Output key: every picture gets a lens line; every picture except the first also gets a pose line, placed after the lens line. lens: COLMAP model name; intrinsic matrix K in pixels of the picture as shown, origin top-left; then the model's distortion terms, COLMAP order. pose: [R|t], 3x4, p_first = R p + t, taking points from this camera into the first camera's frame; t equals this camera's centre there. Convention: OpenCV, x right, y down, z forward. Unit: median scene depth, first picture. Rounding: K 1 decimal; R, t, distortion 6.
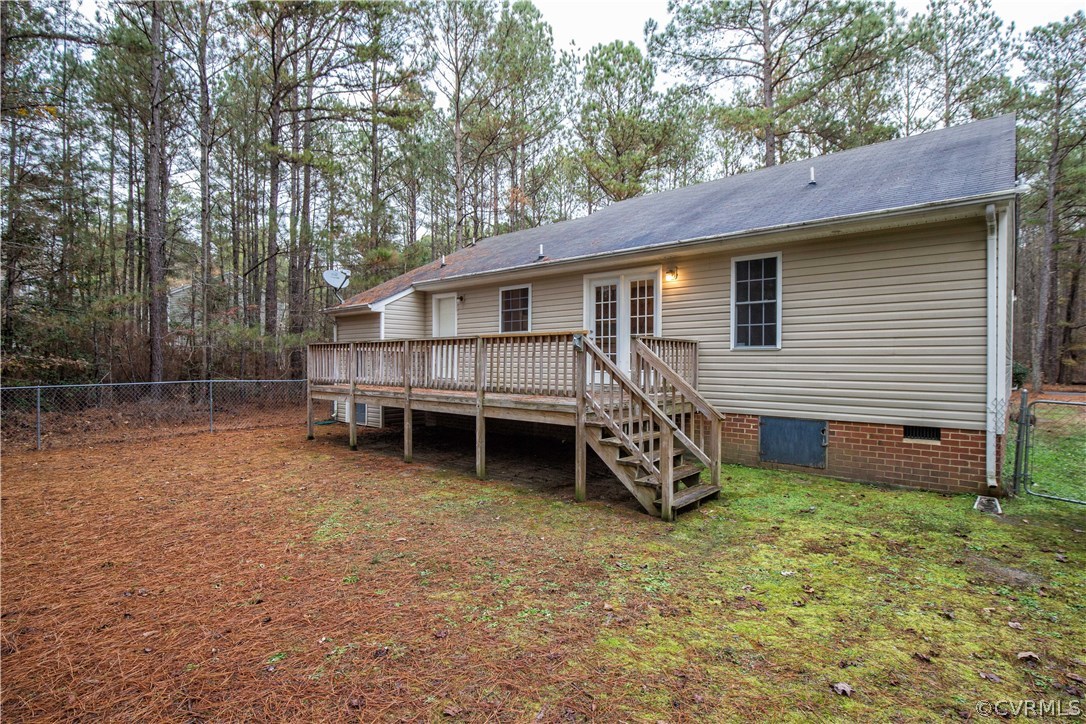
lens RADIAL K [[541.9, 0, 543.0], [0, 541.9, 362.0], [0, 0, 1]] dist [0.002276, 0.000410]
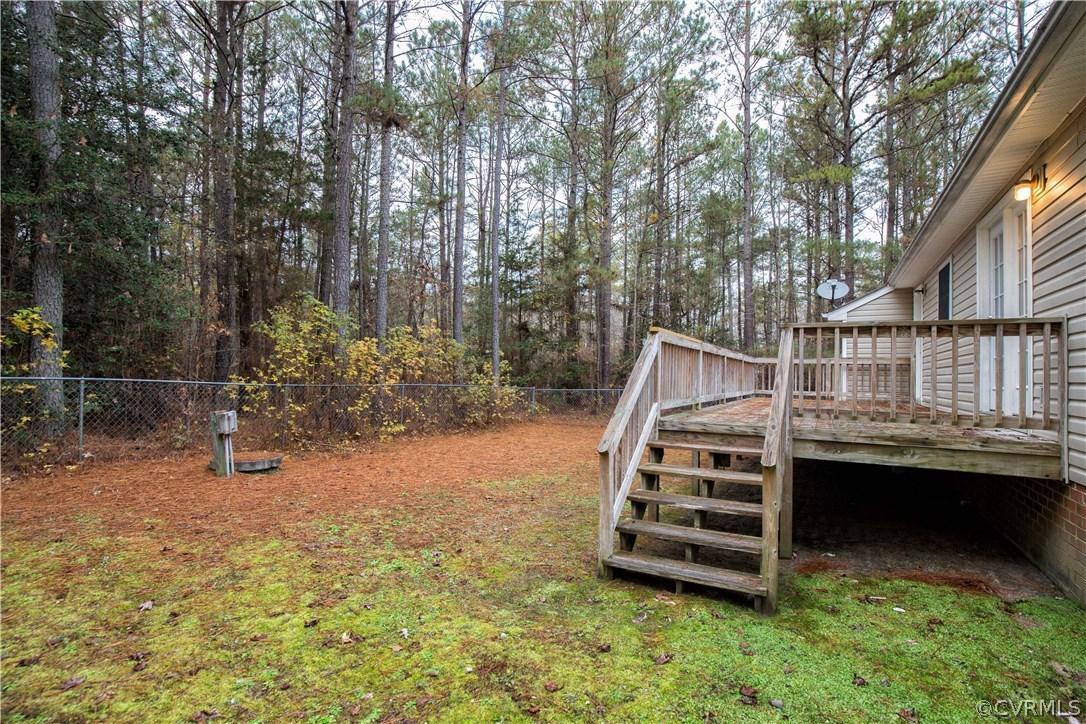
lens RADIAL K [[478.9, 0, 543.0], [0, 478.9, 369.2], [0, 0, 1]] dist [0.000105, -0.000139]
pose [[0.157184, -0.048670, -0.986369, 1.192852], [0.009213, 0.998814, -0.047816, 0.058158], [0.987526, -0.001571, 0.157446, 1.119918]]
